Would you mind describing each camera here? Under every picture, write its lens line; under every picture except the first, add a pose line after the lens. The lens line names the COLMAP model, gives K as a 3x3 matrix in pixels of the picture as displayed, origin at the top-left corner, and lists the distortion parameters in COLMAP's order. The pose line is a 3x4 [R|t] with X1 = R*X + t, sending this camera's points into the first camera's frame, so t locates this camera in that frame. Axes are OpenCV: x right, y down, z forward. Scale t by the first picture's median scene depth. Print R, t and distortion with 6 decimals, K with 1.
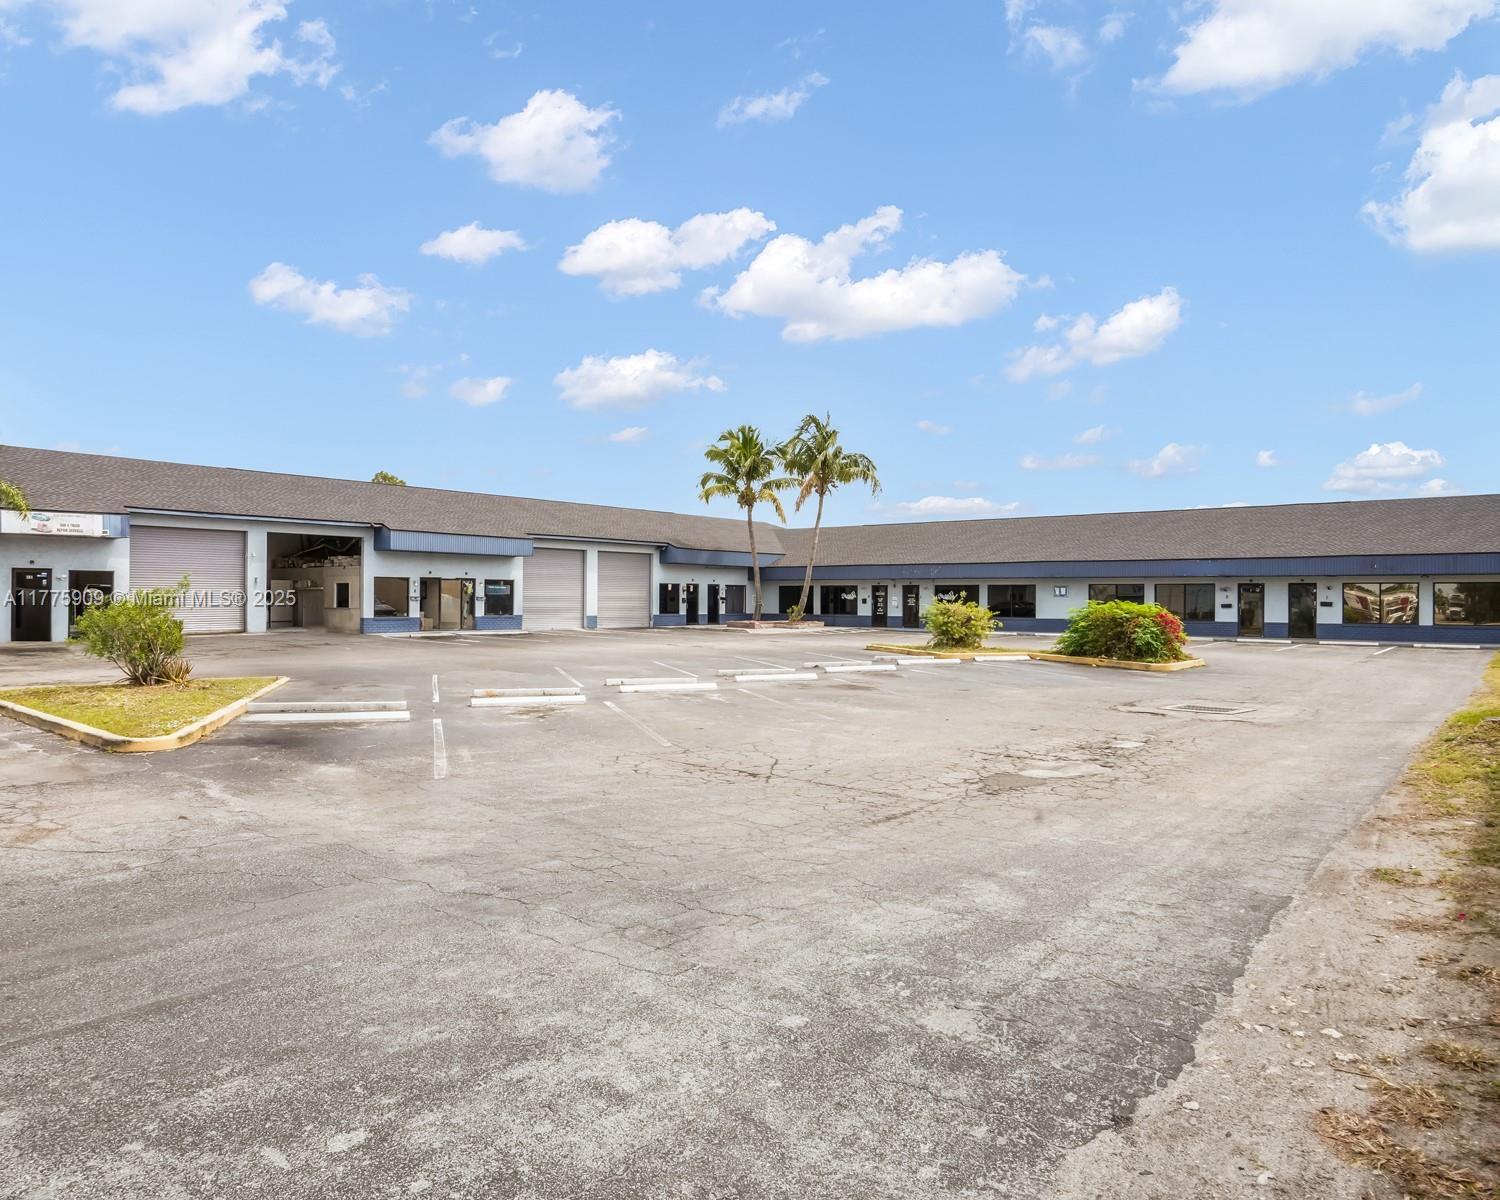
lens RADIAL K [[970.4, 0, 750.0], [0, 970.4, 600.0], [0, 0, 1]] dist [-0.066325, 0.052906]
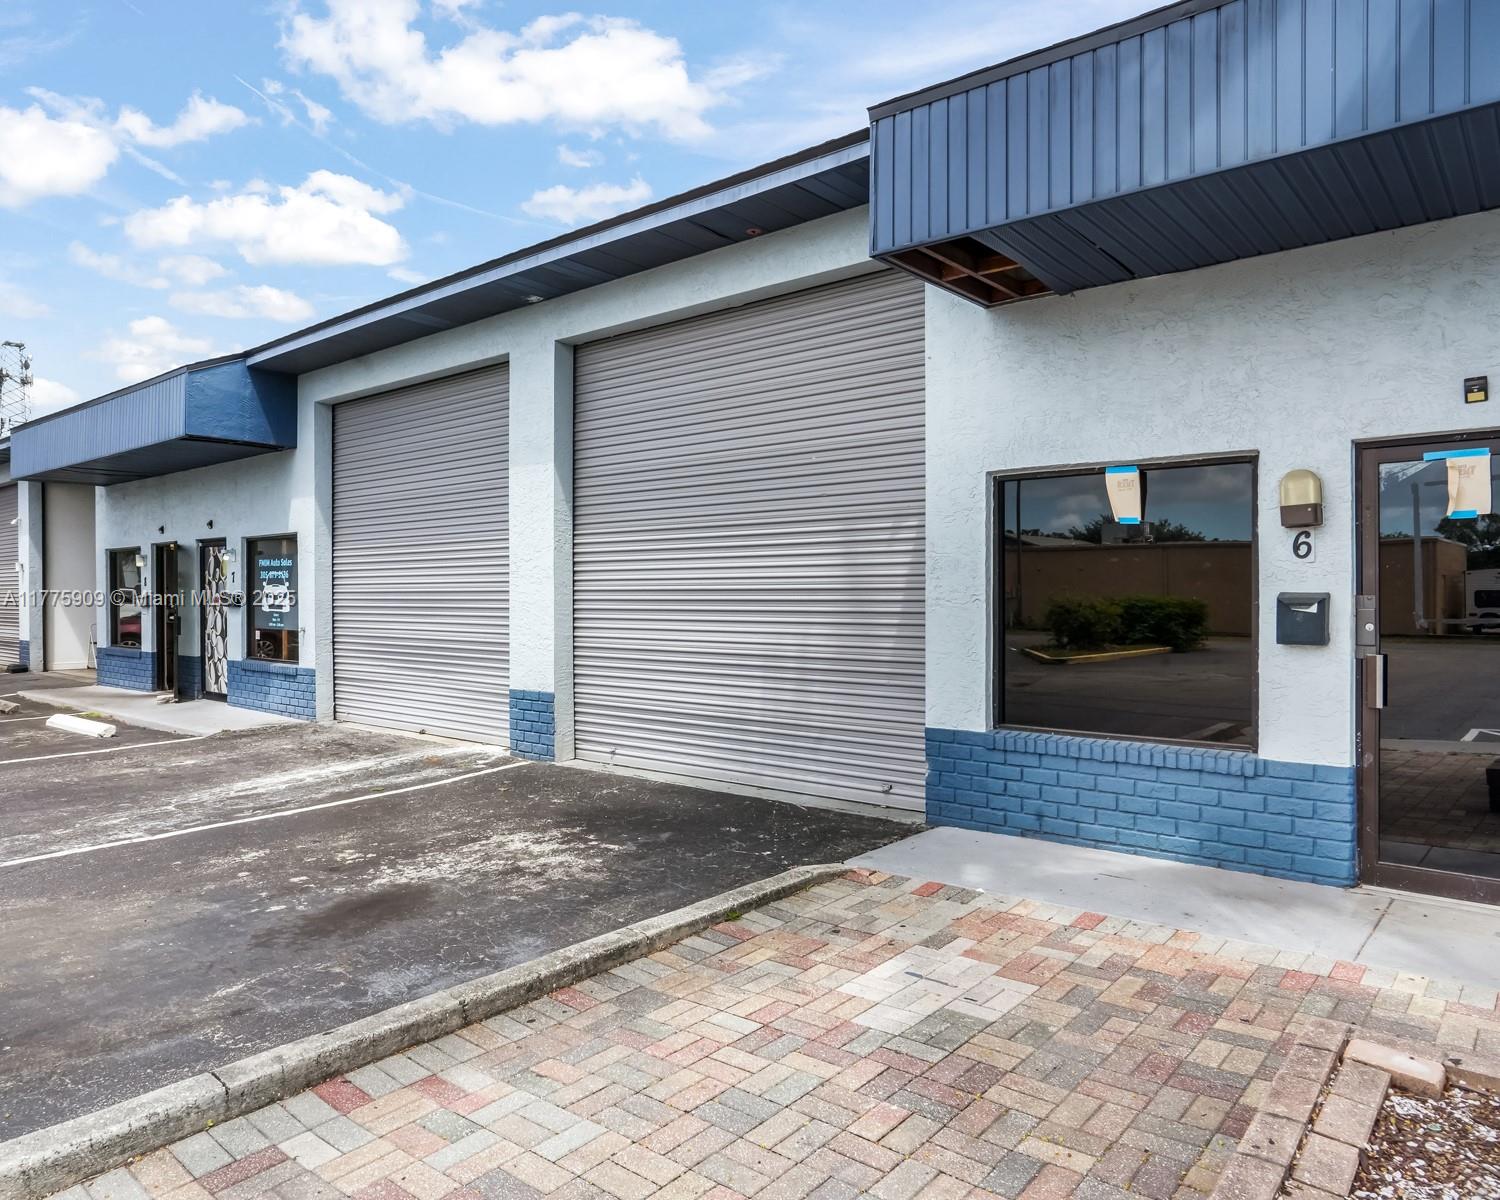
lens RADIAL K [[970.4, 0, 750.0], [0, 970.4, 600.0], [0, 0, 1]] dist [-0.066325, 0.052906]
pose [[0.019104, 0.009538, -0.999772, 0.027012], [0.008886, 0.999913, 0.009709, -0.003003], [0.999778, -0.009069, 0.019018, 0.985679]]
